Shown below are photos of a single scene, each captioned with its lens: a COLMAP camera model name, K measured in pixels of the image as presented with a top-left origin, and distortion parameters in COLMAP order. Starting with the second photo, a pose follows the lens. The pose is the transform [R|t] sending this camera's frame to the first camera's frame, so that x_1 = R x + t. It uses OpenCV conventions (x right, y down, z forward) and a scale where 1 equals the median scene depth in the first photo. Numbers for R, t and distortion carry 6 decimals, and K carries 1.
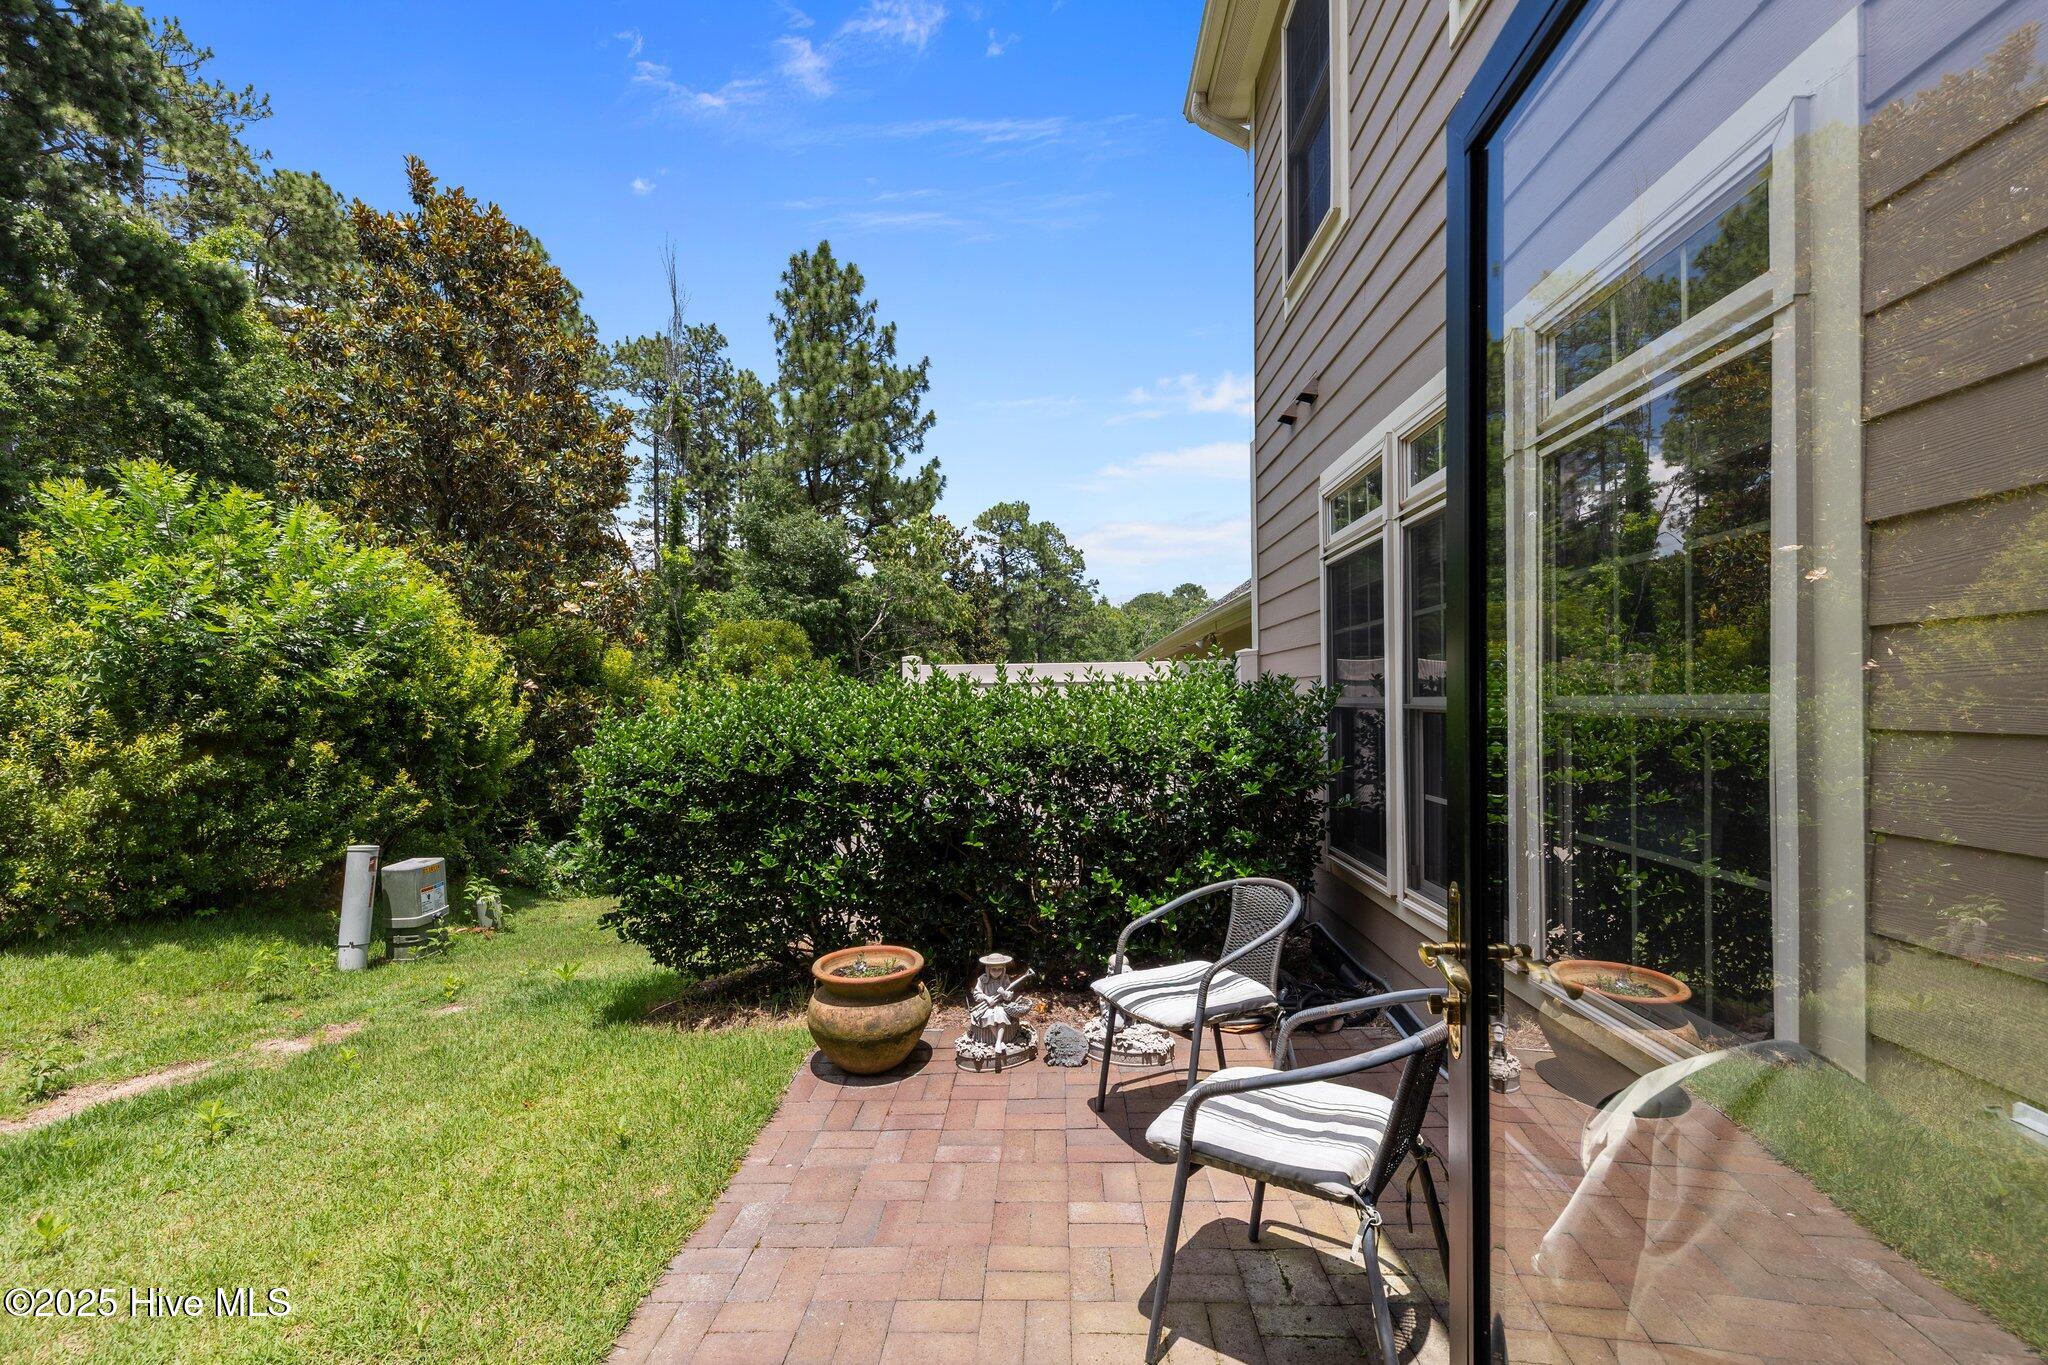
lens RADIAL K [[796.1, 0, 1020.8], [0, 796.1, 707.8], [0, 0, 1]] dist [-0.000430, -0.000051]
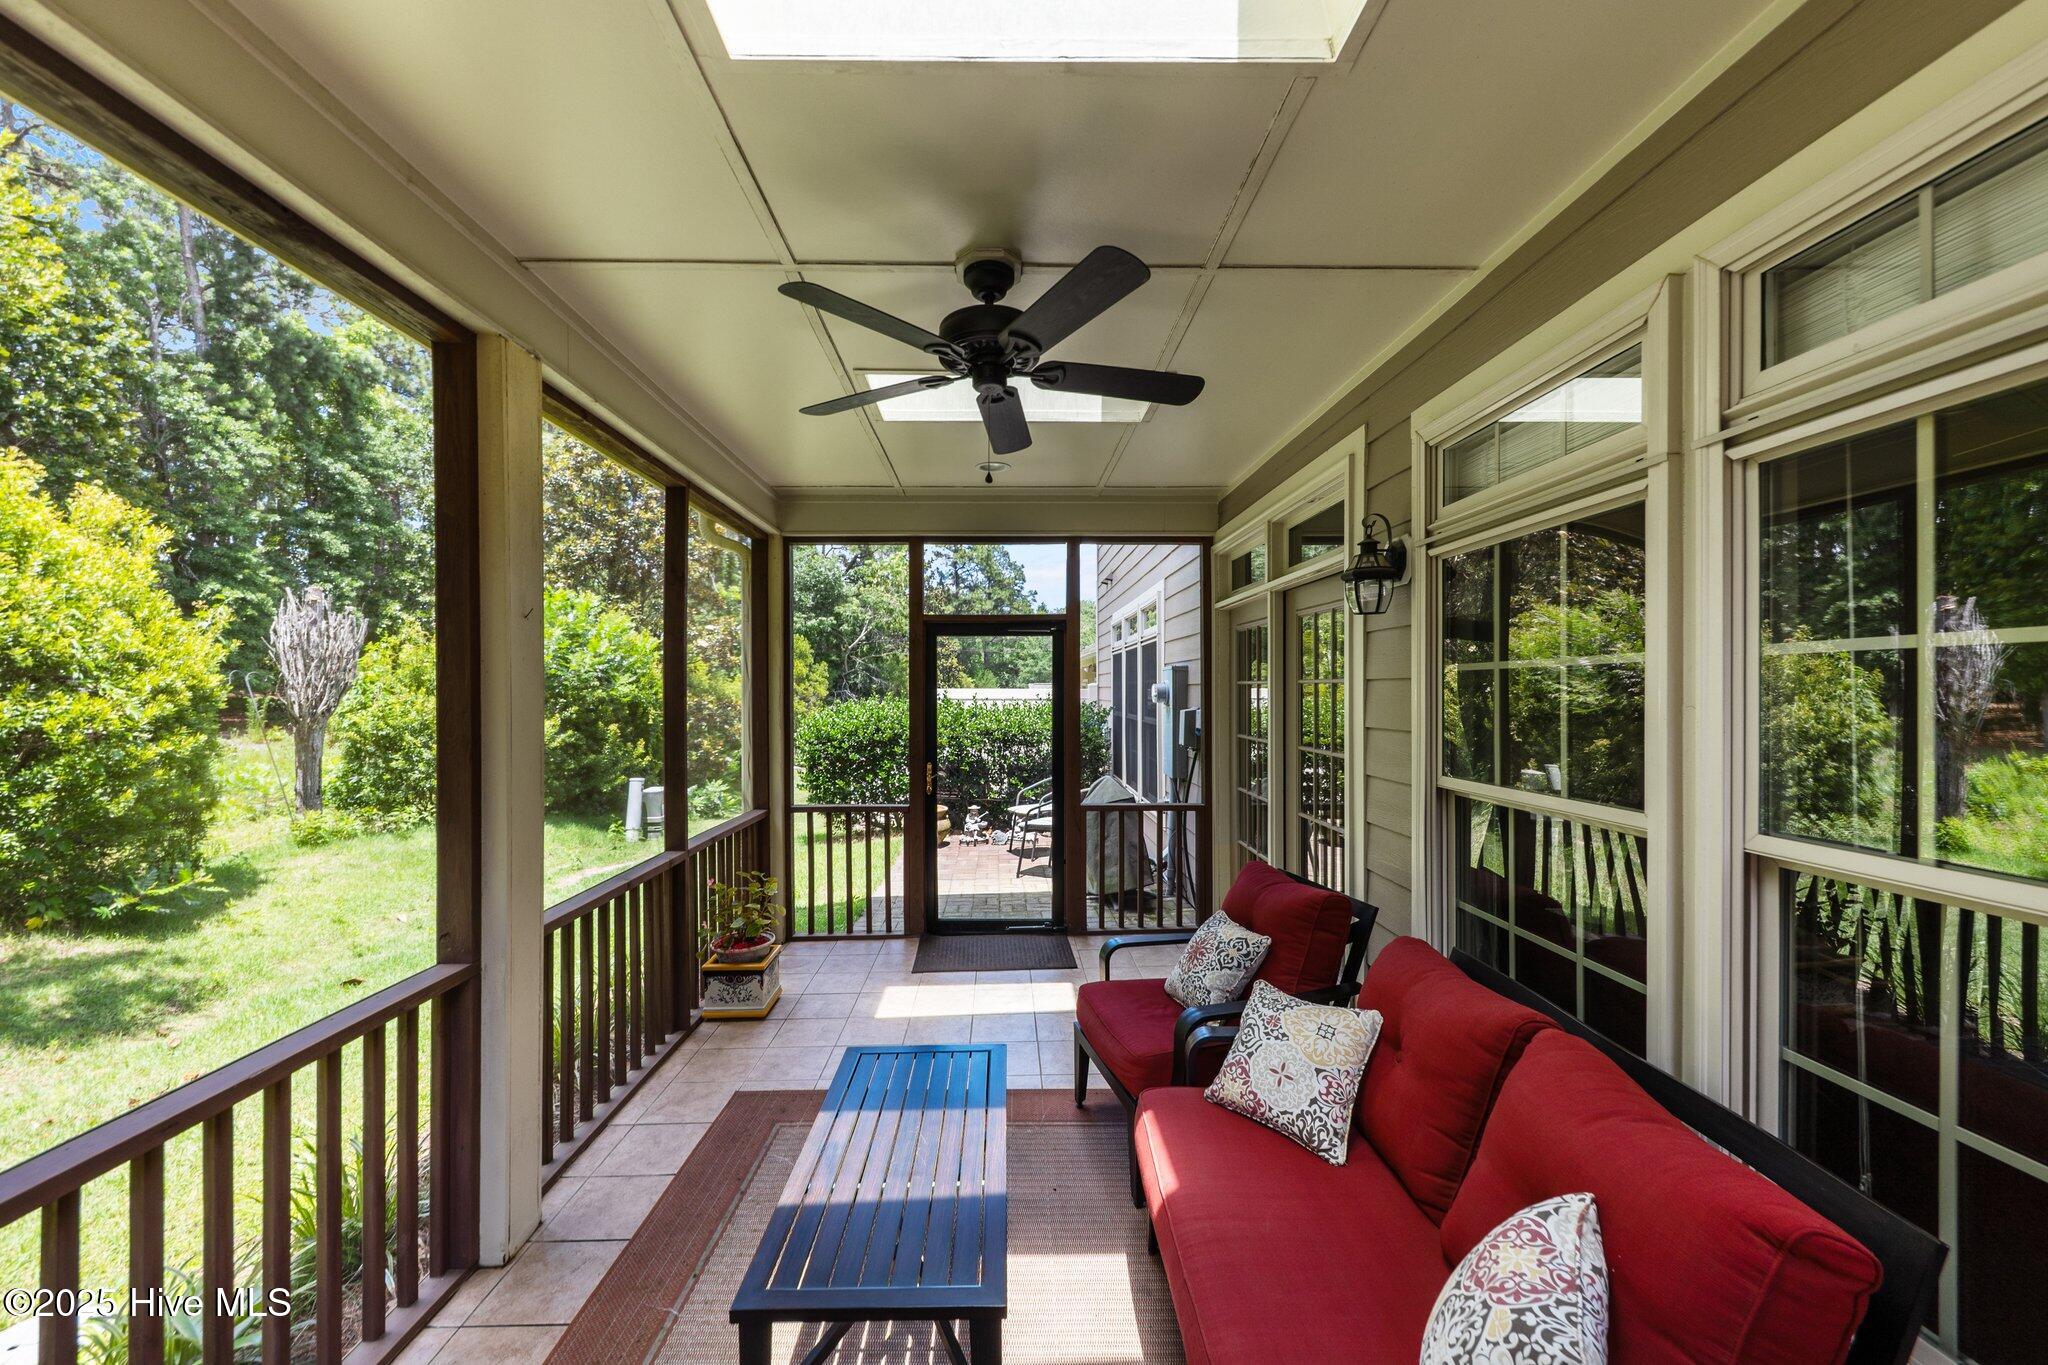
lens RADIAL K [[792.2, 0, 1024.3], [0, 792.2, 694.7], [0, 0, 1]] dist [0.015954, -0.008887]
pose [[0.997069, 0.014749, 0.075069, -0.016357], [-0.014796, 0.999891, 0.000063, -0.017492], [-0.075060, -0.001173, 0.997178, -0.408663]]
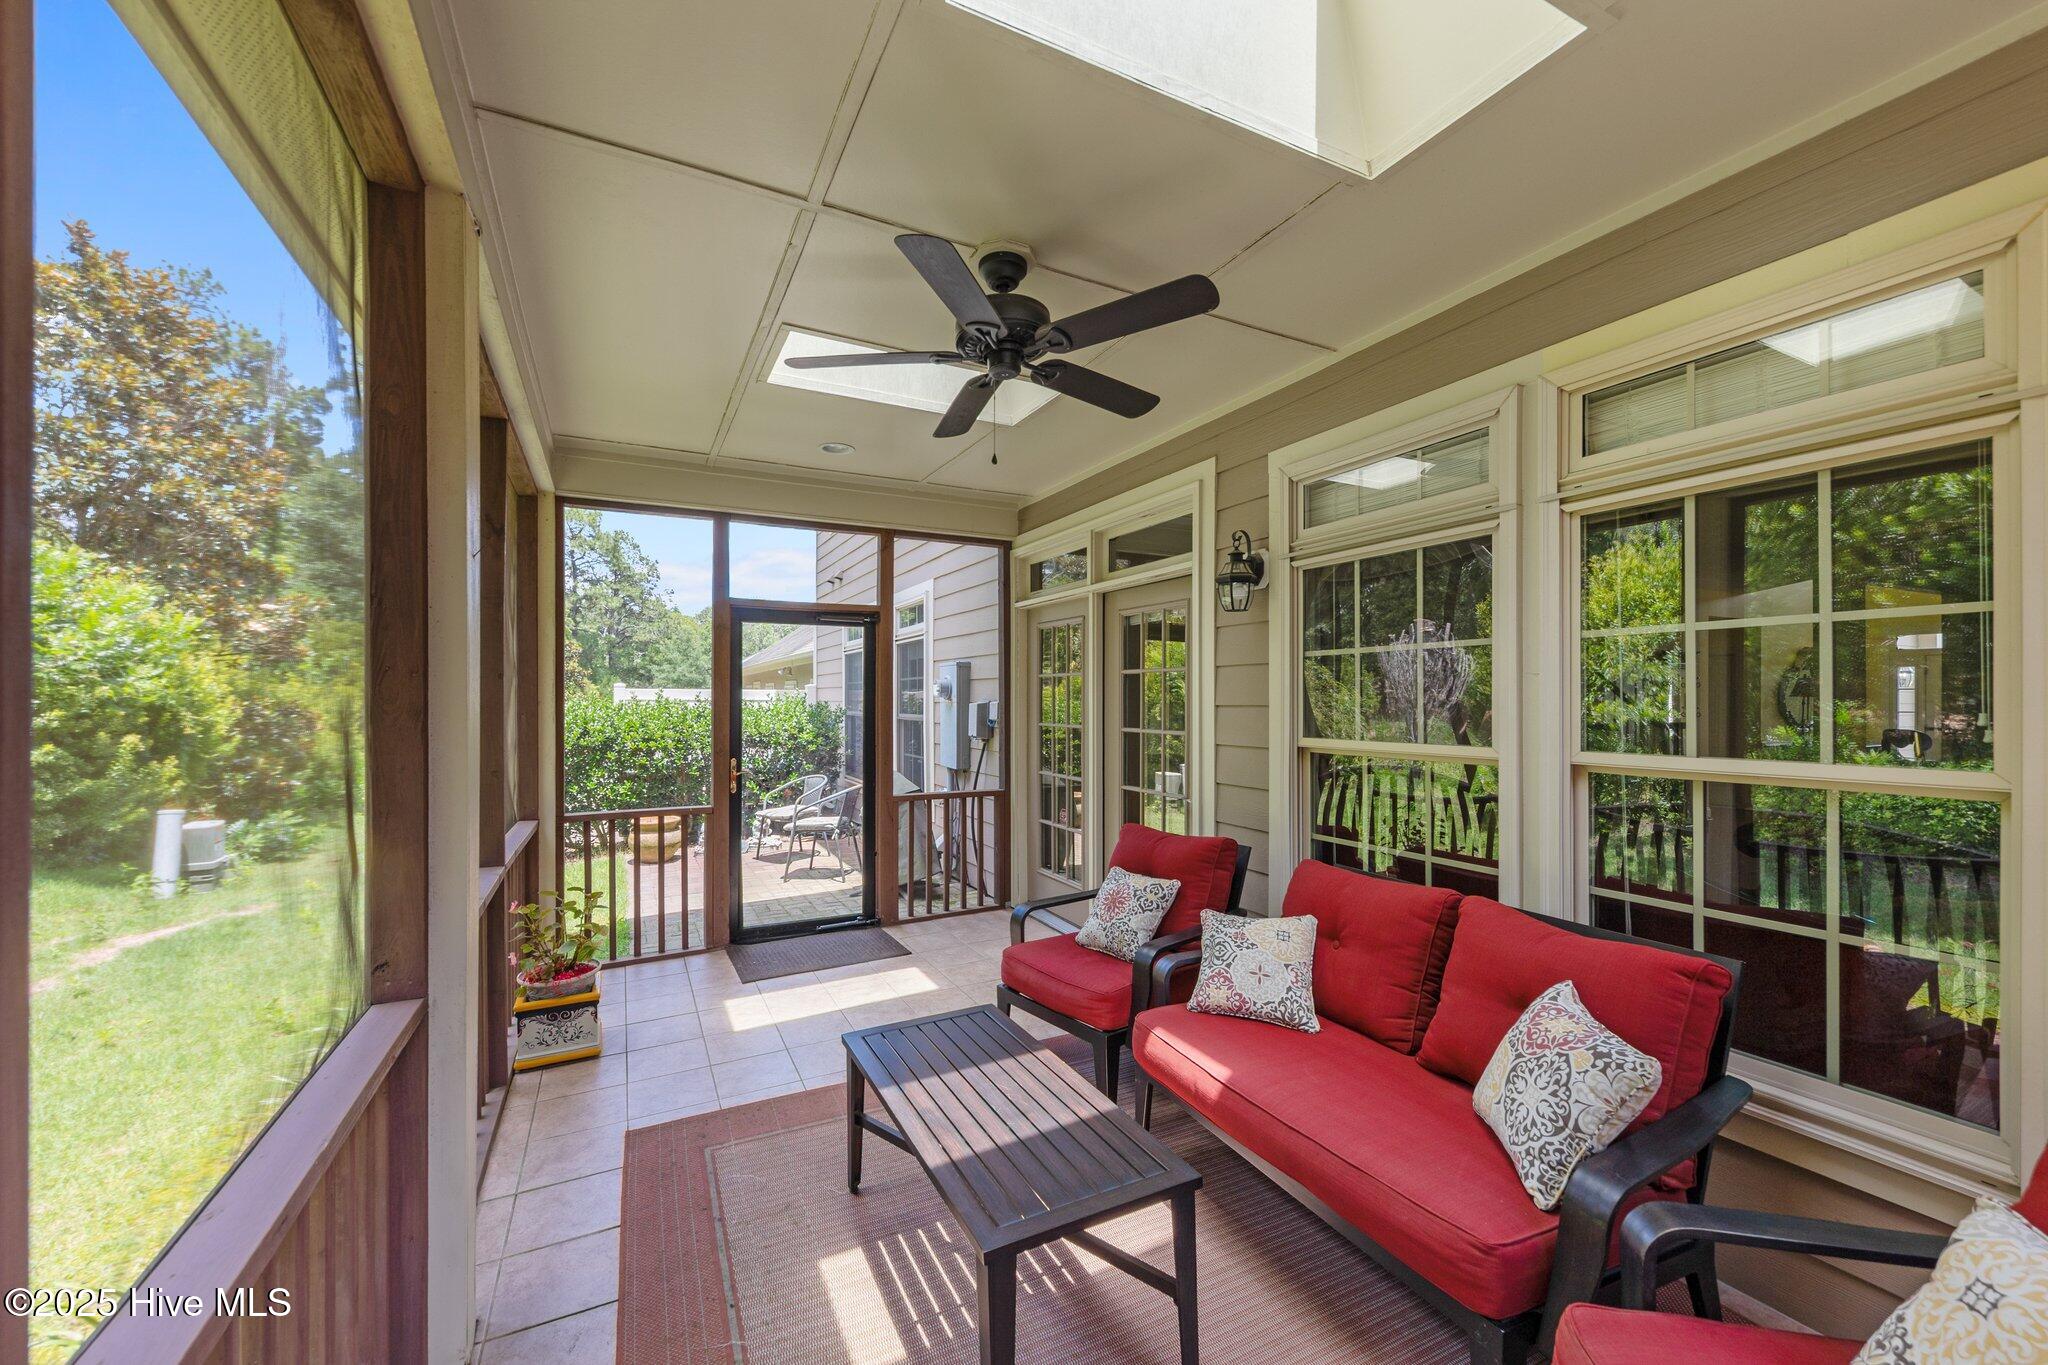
lens RADIAL K [[796.3, 0, 1015.1], [0, 796.3, 703.9], [0, 0, 1]] dist [0.008987, -0.000044]
pose [[0.862943, 0.013865, 0.505111, -0.112782], [-0.010774, 0.999901, -0.009040, -0.005672], [-0.505186, 0.002359, 0.863007, -0.392119]]
